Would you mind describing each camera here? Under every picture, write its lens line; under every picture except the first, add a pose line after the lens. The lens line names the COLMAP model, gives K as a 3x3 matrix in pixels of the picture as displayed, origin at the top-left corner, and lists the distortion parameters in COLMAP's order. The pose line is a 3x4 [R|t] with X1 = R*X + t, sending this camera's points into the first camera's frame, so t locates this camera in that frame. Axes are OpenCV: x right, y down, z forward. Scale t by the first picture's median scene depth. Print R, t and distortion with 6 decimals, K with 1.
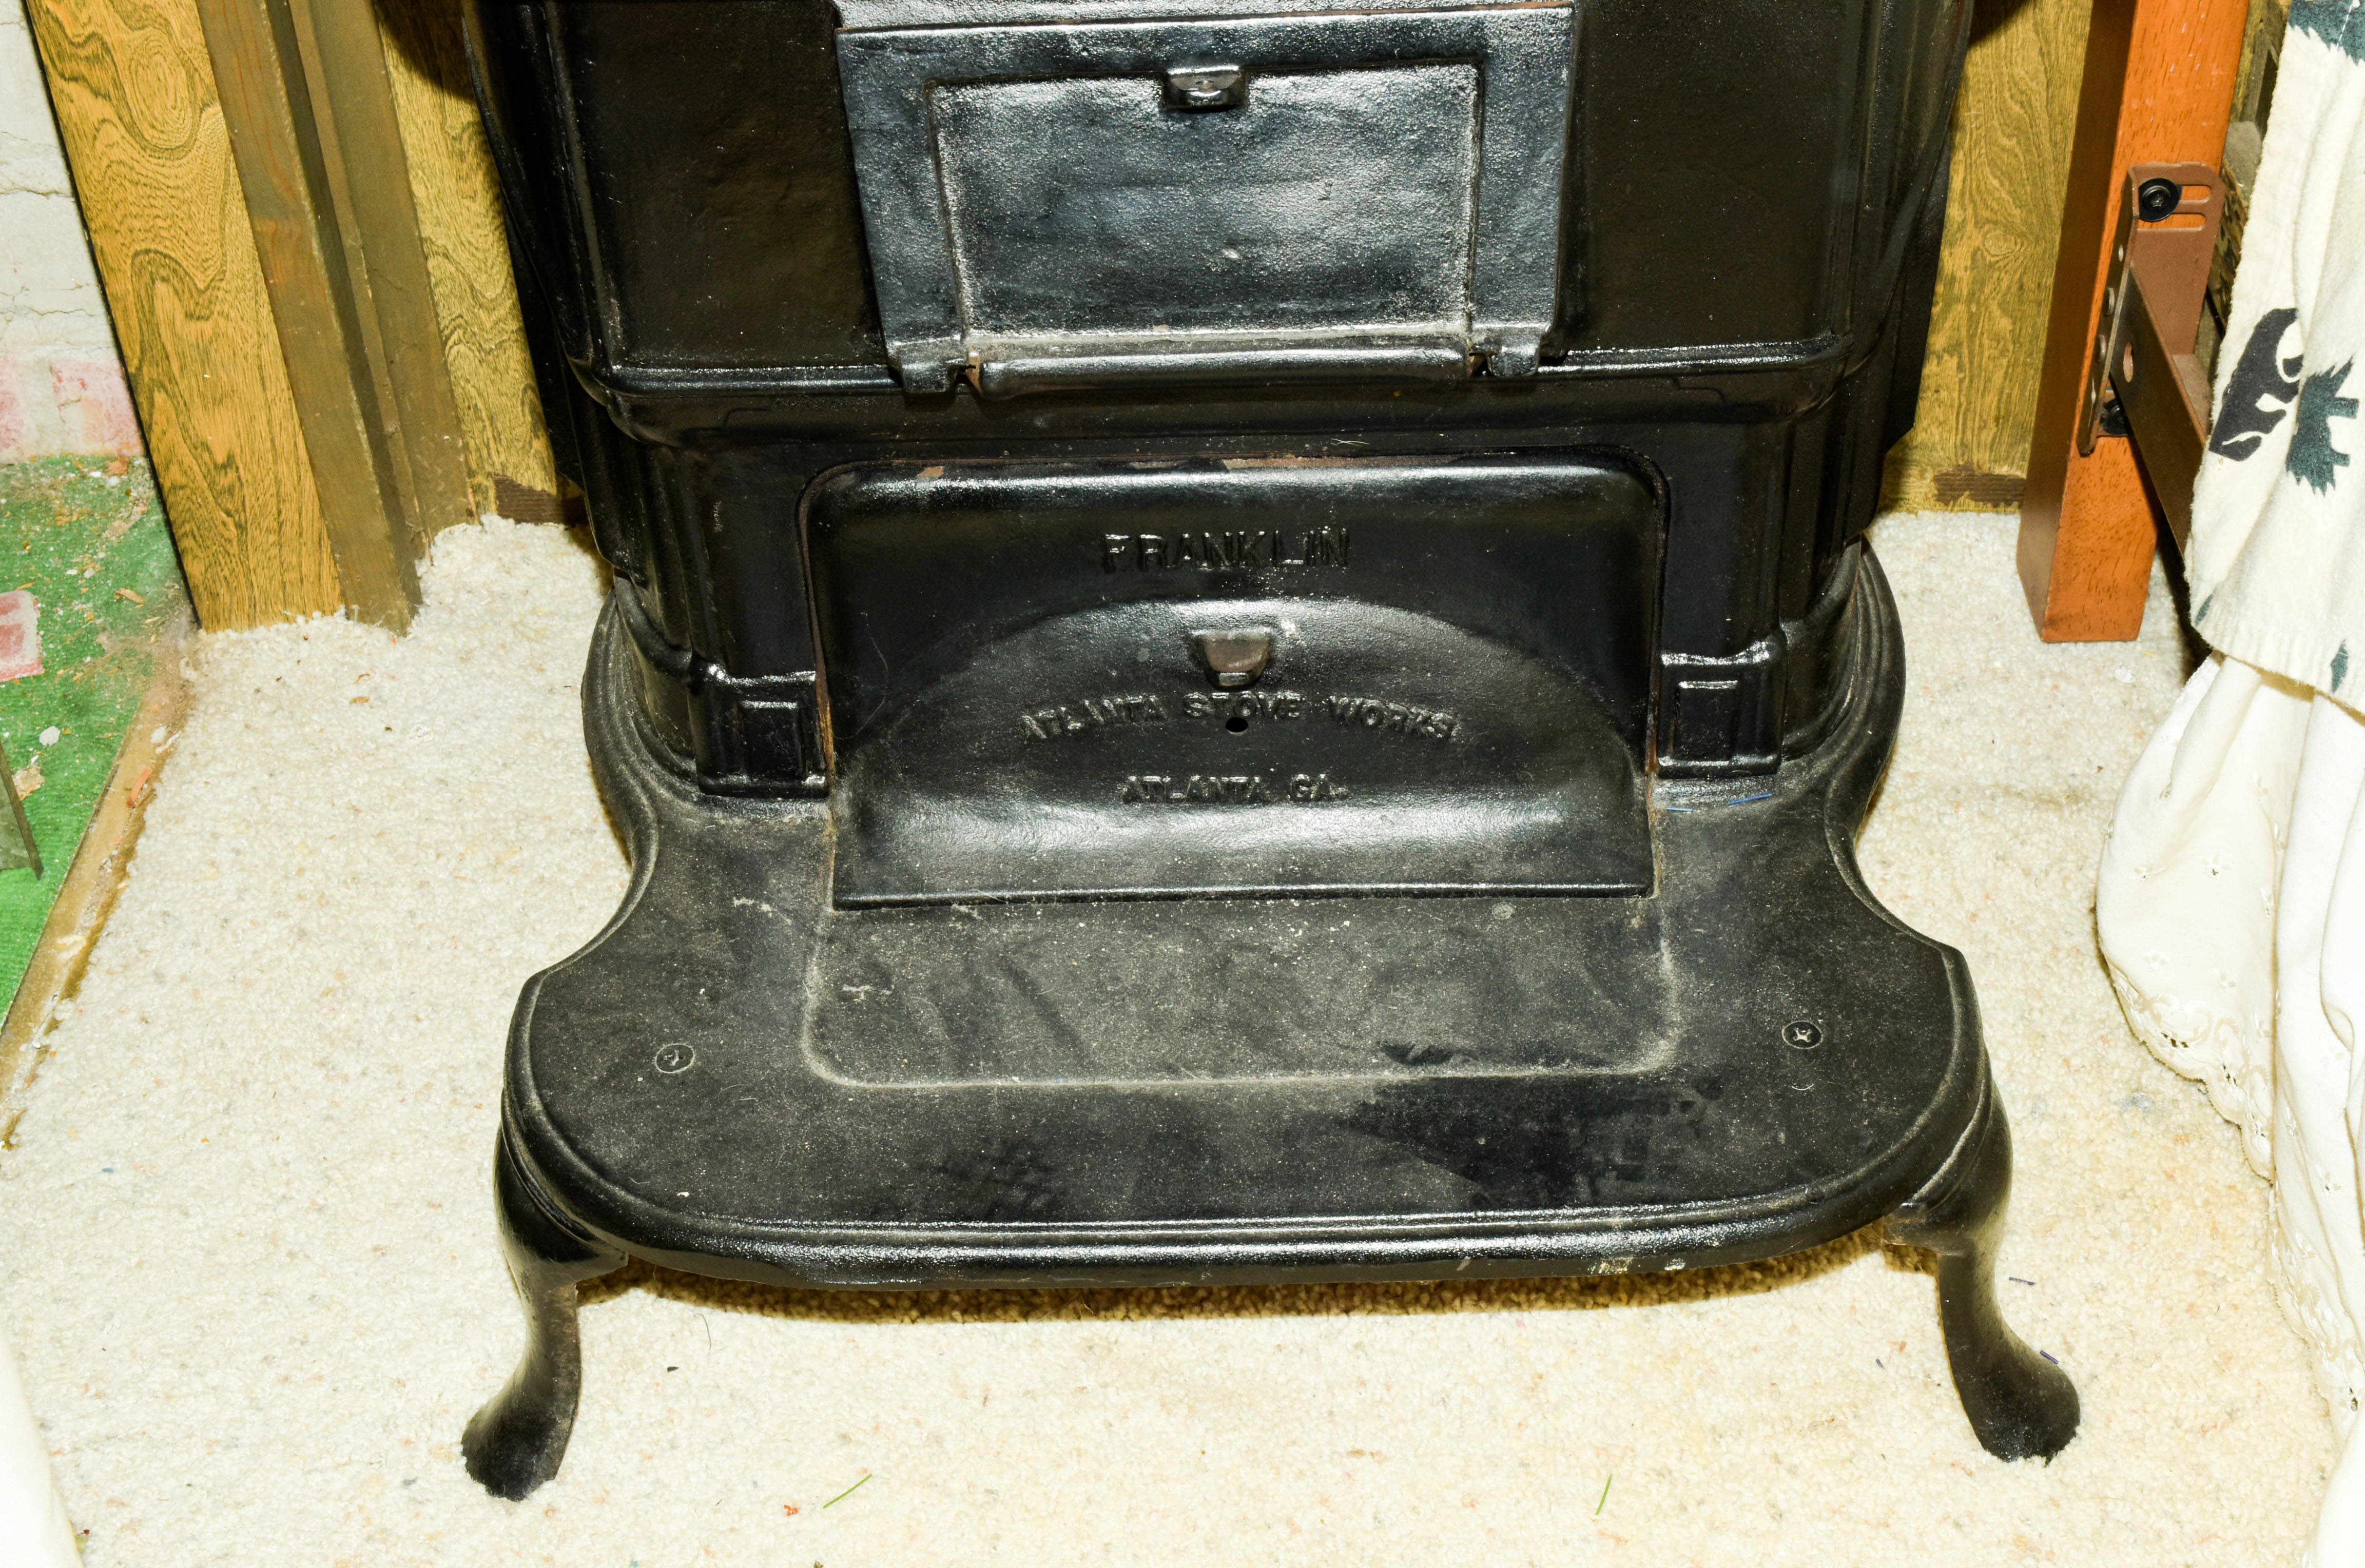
lens RADIAL K [[3500.8, 0, 1181.7], [0, 3500.8, 789.1], [0, 0, 1]] dist [-0.023911, 0.000000]
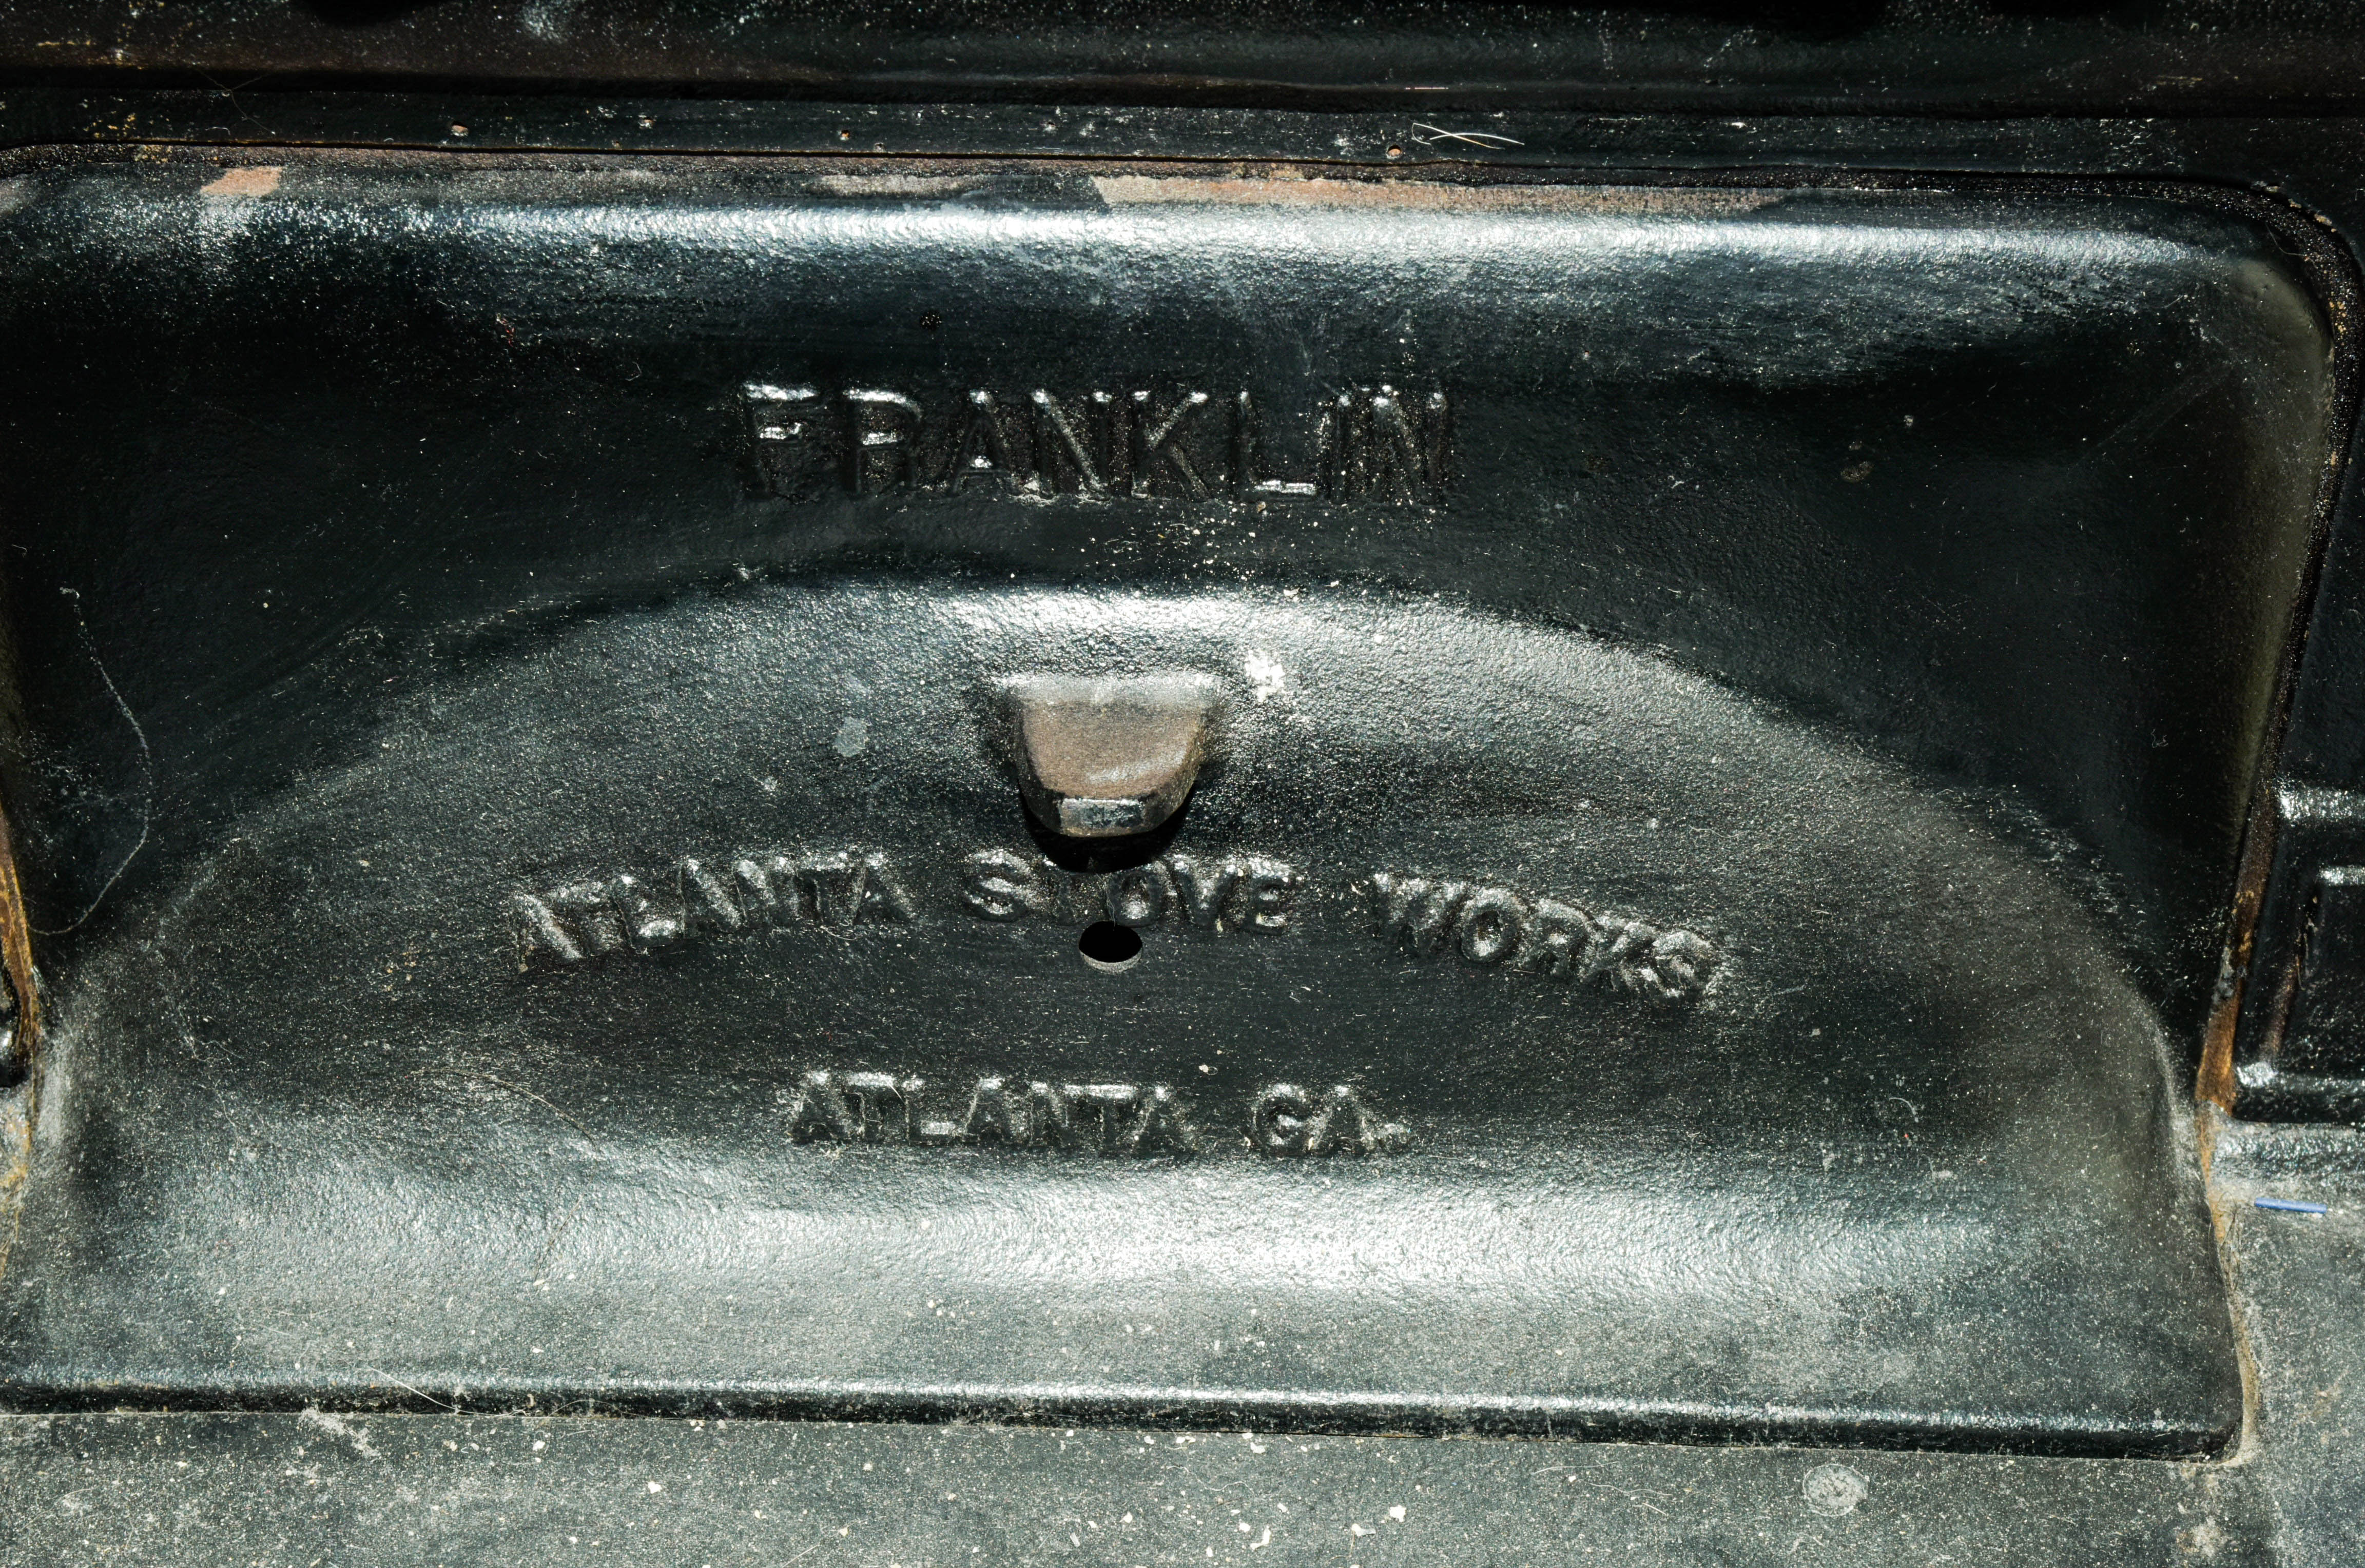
lens RADIAL K [[4271.4, 0, 1183.6], [0, 4271.4, 777.4], [0, 0, 1]] dist [-0.034405, 0.000000]
pose [[0.999115, 0.037955, 0.018130, 0.014755], [-0.037376, 0.998812, -0.031277, -0.021945], [-0.019296, 0.030571, 0.999346, 0.565344]]
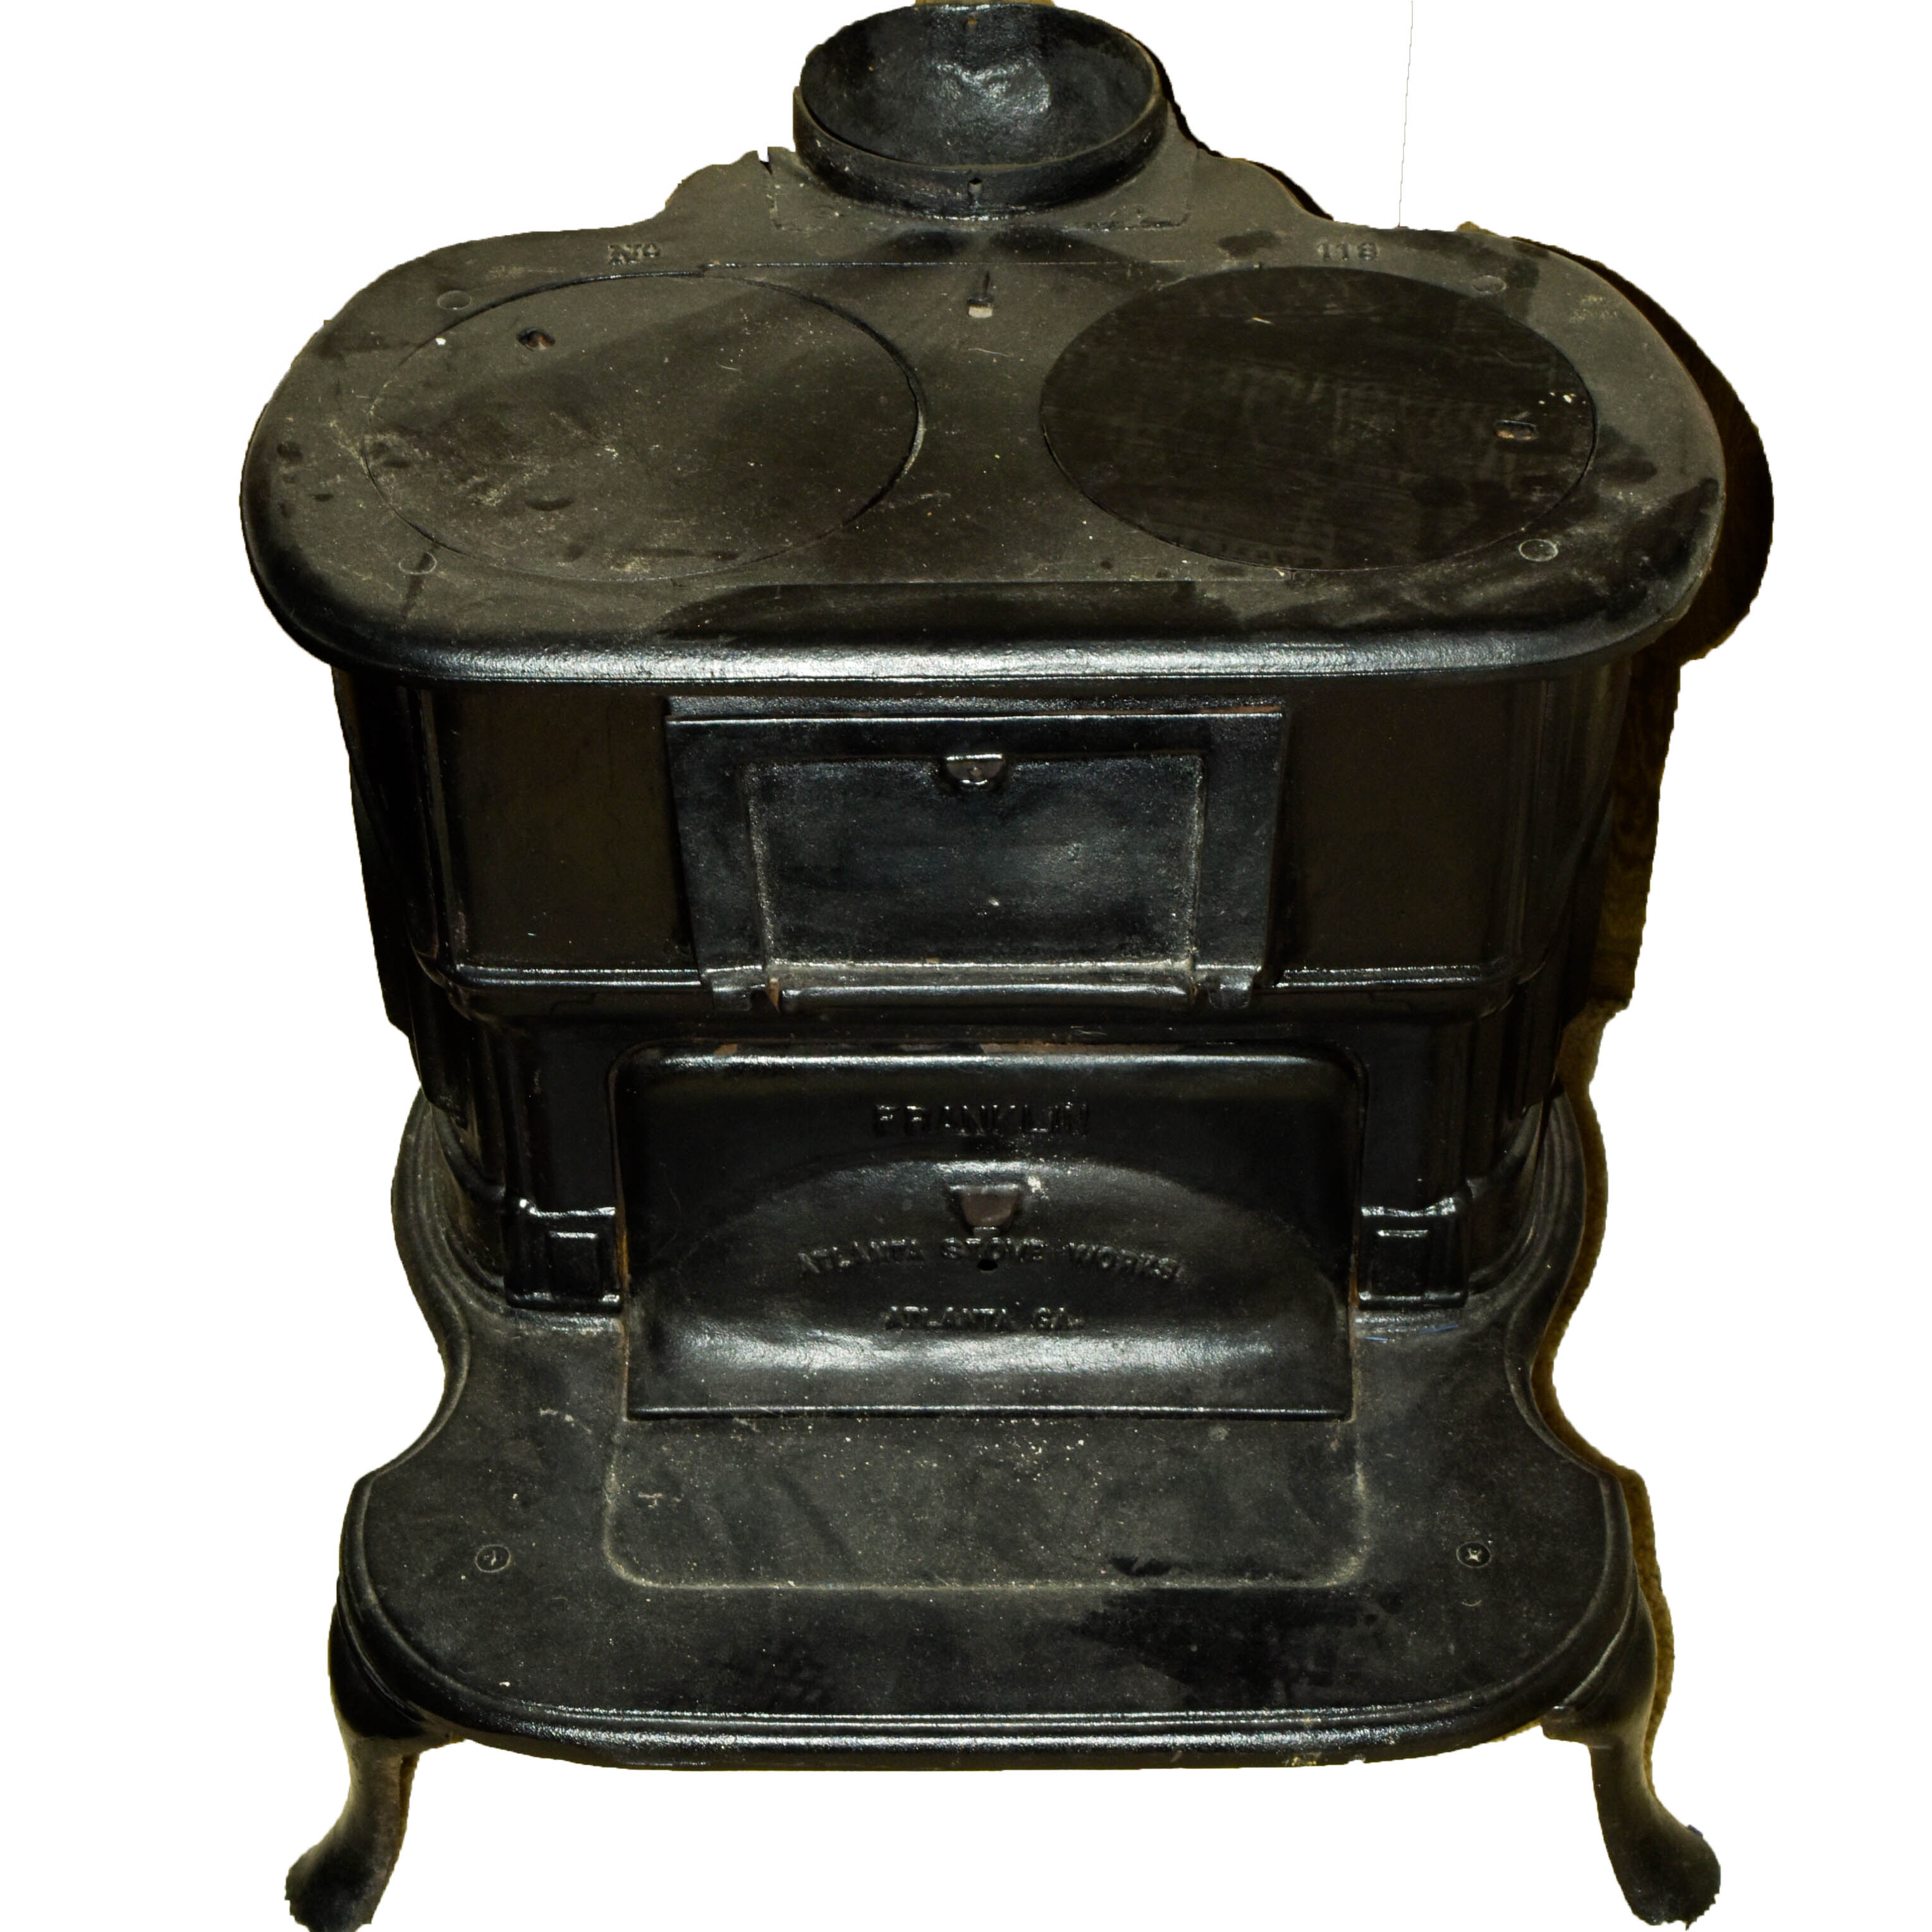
lens RADIAL K [[4218.2, 0, 964.7], [0, 4218.2, 884.9], [0, 0, 1]] dist [-0.022794, 0.000000]
pose [[0.999653, 0.017916, 0.019306, -0.020422], [-0.017423, 0.999526, -0.025393, -0.107504], [-0.019752, 0.025048, 0.999491, -0.374999]]
